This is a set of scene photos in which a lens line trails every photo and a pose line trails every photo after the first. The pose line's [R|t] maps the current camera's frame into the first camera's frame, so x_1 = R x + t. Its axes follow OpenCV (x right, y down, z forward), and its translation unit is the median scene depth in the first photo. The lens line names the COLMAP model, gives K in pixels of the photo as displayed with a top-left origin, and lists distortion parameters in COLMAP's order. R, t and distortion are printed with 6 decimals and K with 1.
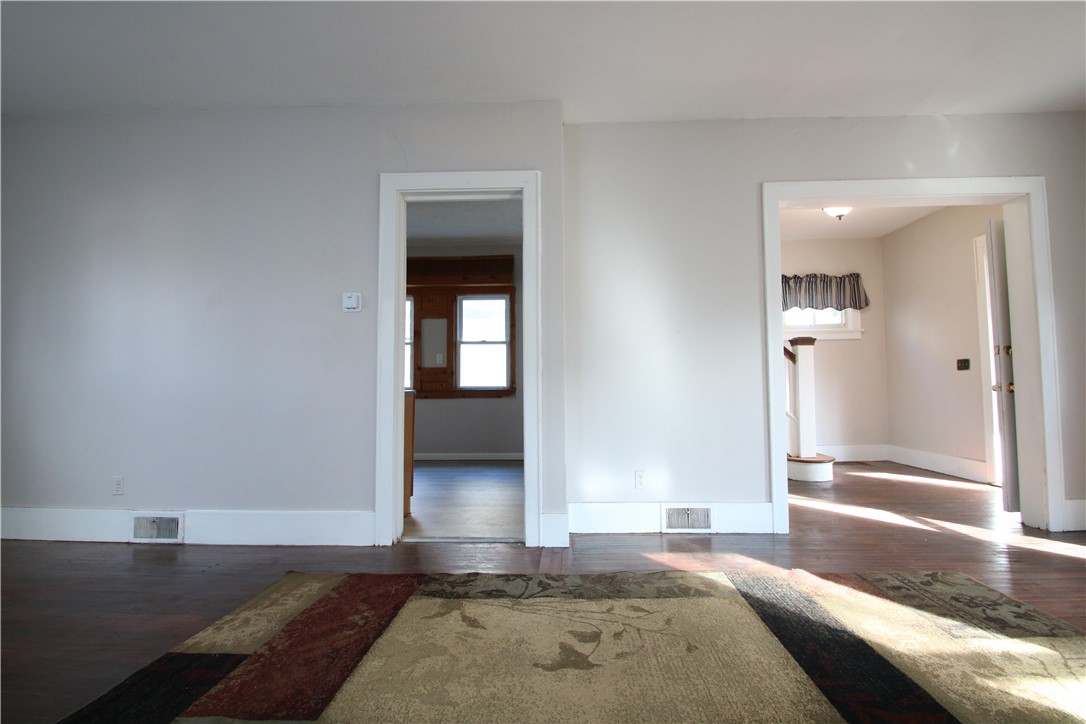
lens RADIAL K [[502.8, 0, 548.4], [0, 502.8, 360.0], [0, 0, 1]] dist [0.014101, -0.017351]
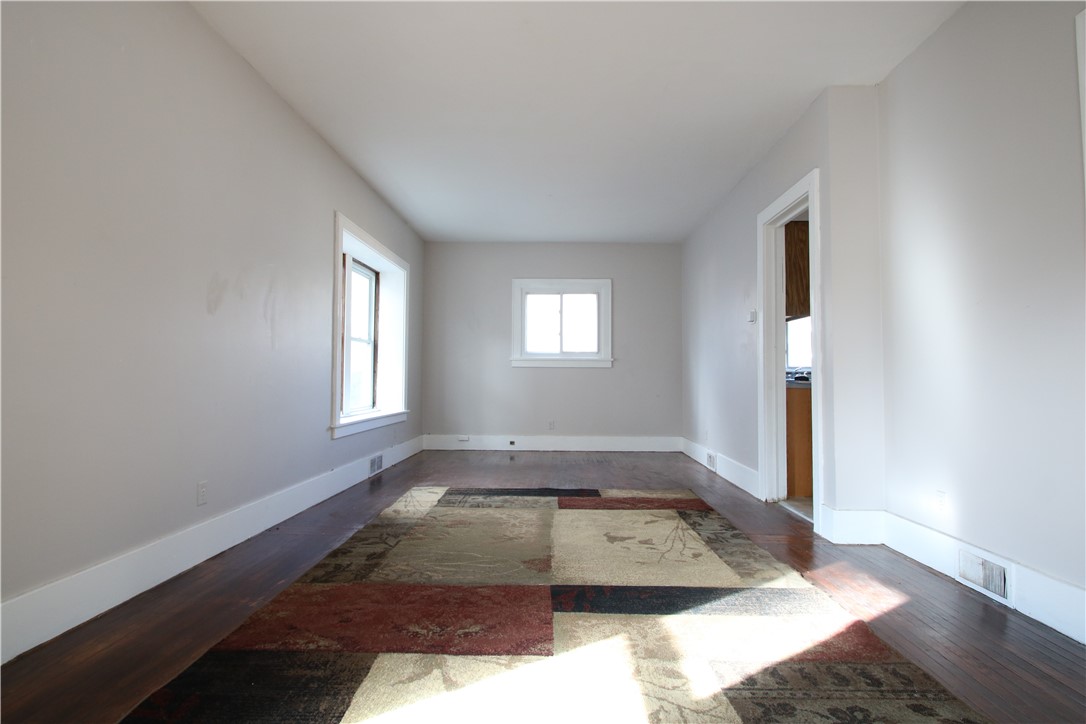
lens RADIAL K [[545.1, 0, 543.0], [0, 545.1, 362.0], [0, 0, 1]] dist [-0.000849, -0.000275]
pose [[0.008937, -0.026030, -0.999621, 1.111129], [0.049936, 0.998426, -0.025553, 0.016966], [0.998712, -0.049688, 0.010222, 0.441949]]
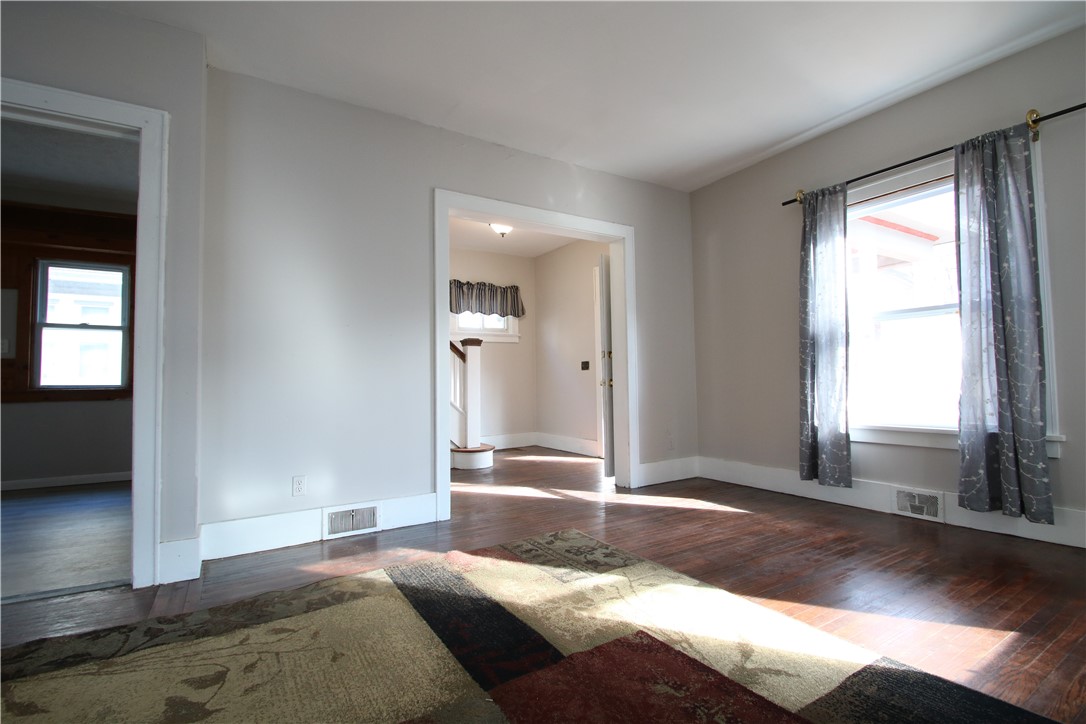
lens RADIAL K [[502.8, 0, 548.4], [0, 502.8, 360.0], [0, 0, 1]] dist [0.014101, -0.017351]
pose [[0.823995, 0.021831, 0.566177, 0.037695], [-0.022651, 0.999728, -0.005583, 0.006804], [-0.566145, -0.008224, 0.824265, 0.000285]]
